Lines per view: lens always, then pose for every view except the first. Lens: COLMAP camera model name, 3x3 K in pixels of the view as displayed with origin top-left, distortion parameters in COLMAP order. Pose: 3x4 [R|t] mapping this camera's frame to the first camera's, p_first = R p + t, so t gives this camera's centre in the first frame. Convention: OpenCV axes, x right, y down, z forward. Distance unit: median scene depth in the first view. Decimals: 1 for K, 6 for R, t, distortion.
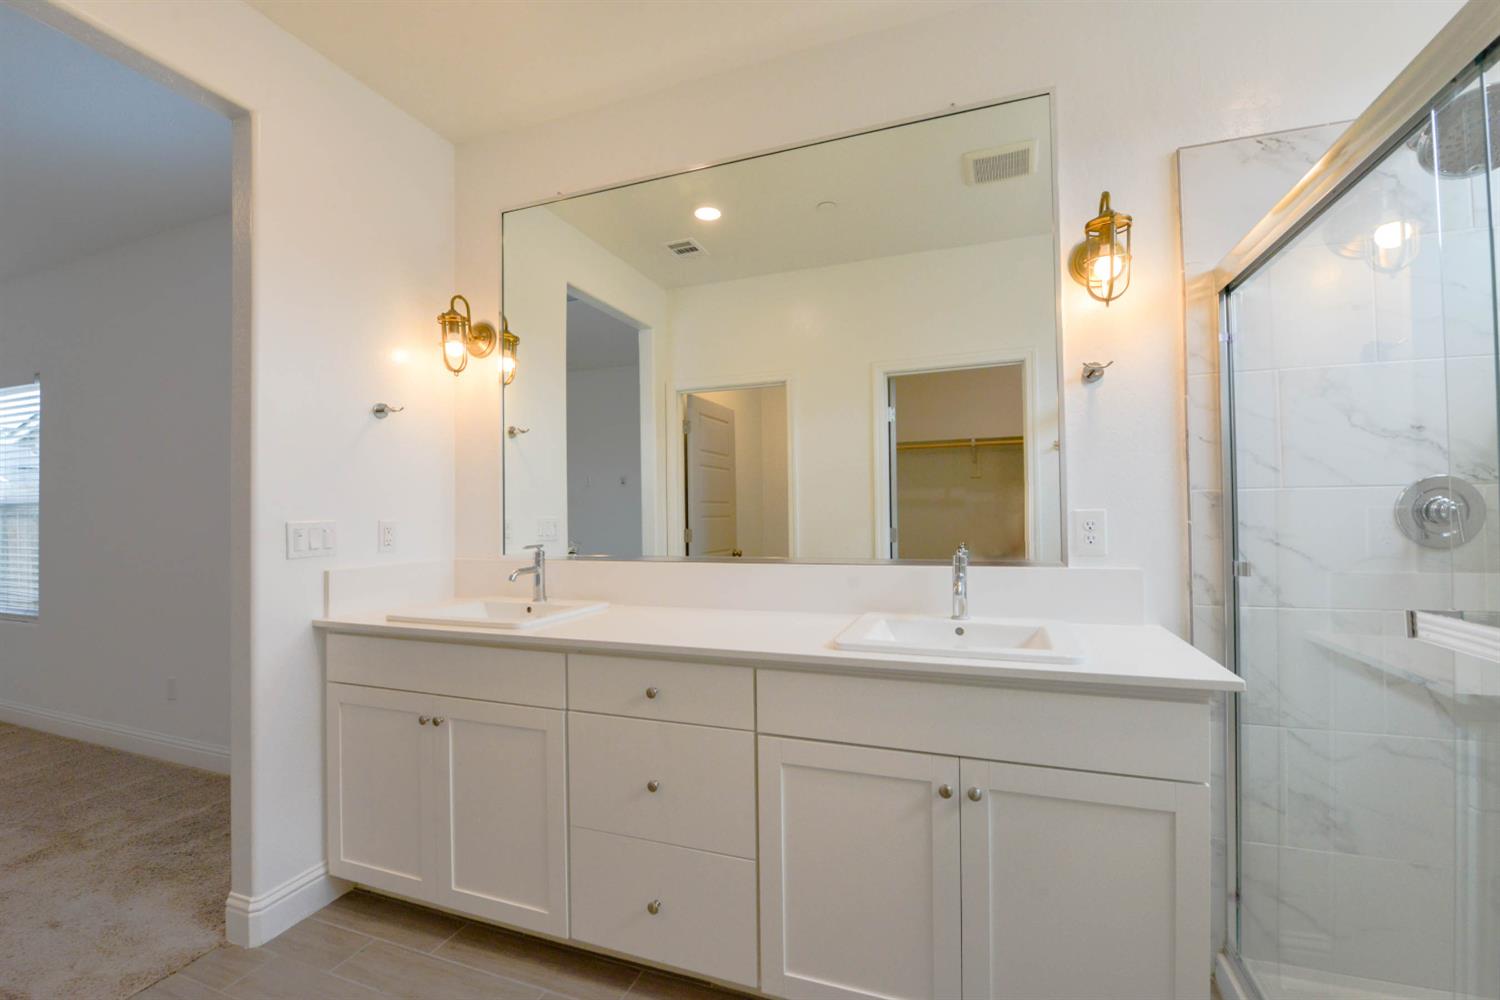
lens RADIAL K [[629.1, 0, 757.3], [0, 629.1, 502.4], [0, 0, 1]] dist [-0.012725, -0.005031]
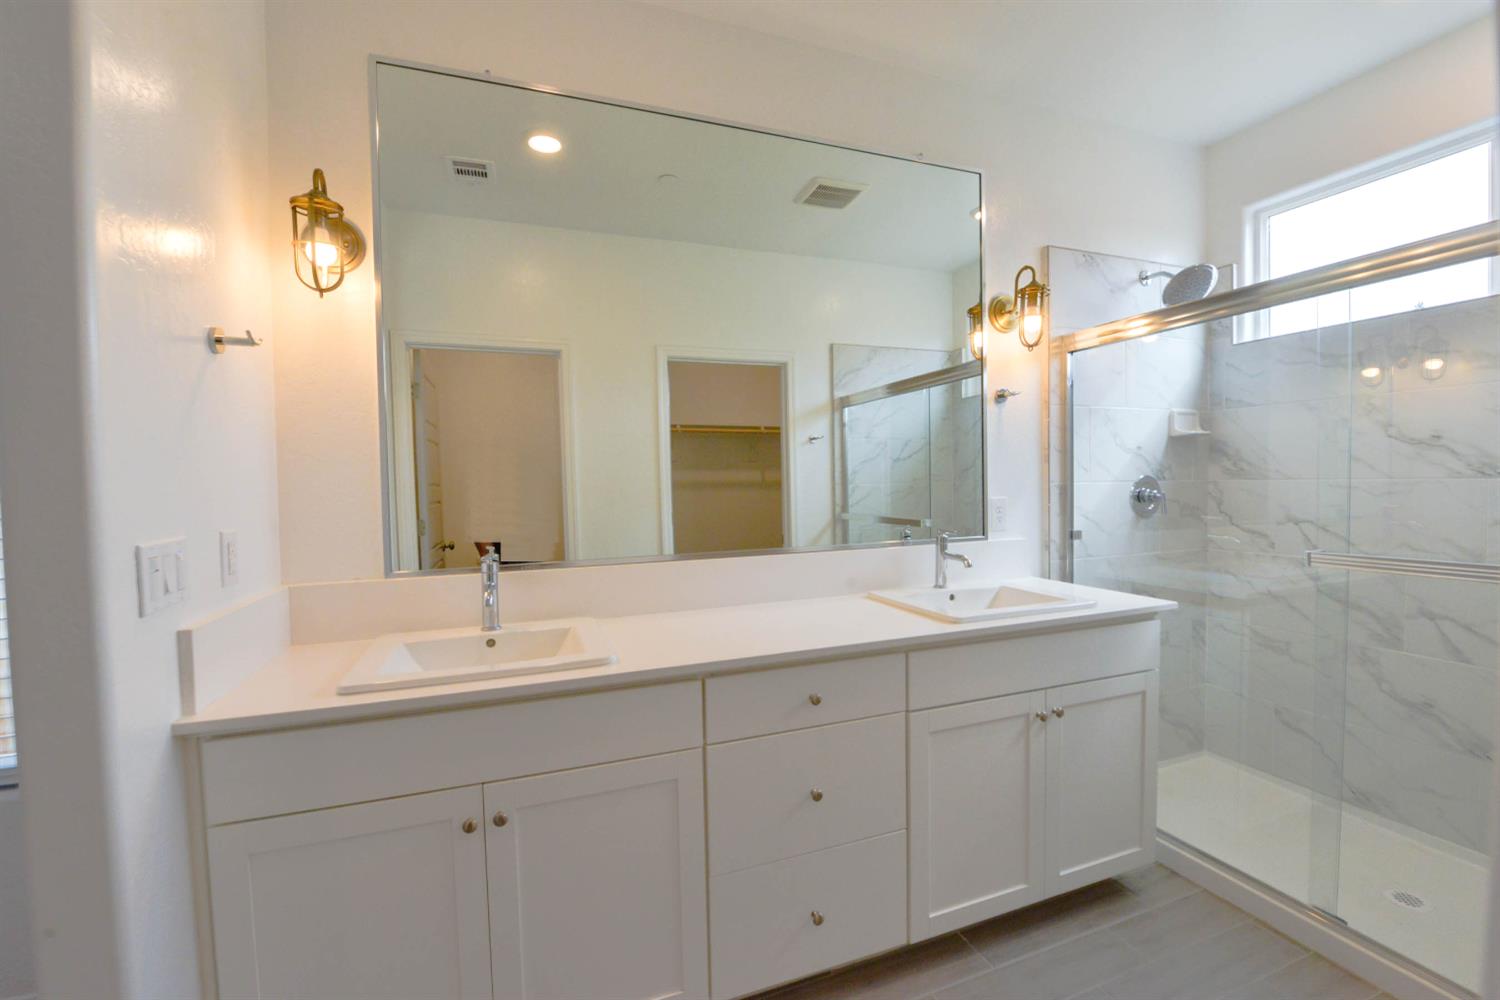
lens RADIAL K [[629.1, 0, 757.3], [0, 629.1, 502.4], [0, 0, 1]] dist [-0.012725, -0.005031]
pose [[0.757719, -0.022193, 0.652204, -0.754426], [-0.001825, 0.999346, 0.036126, -0.024957], [-0.652579, -0.028564, 0.757182, 0.308533]]
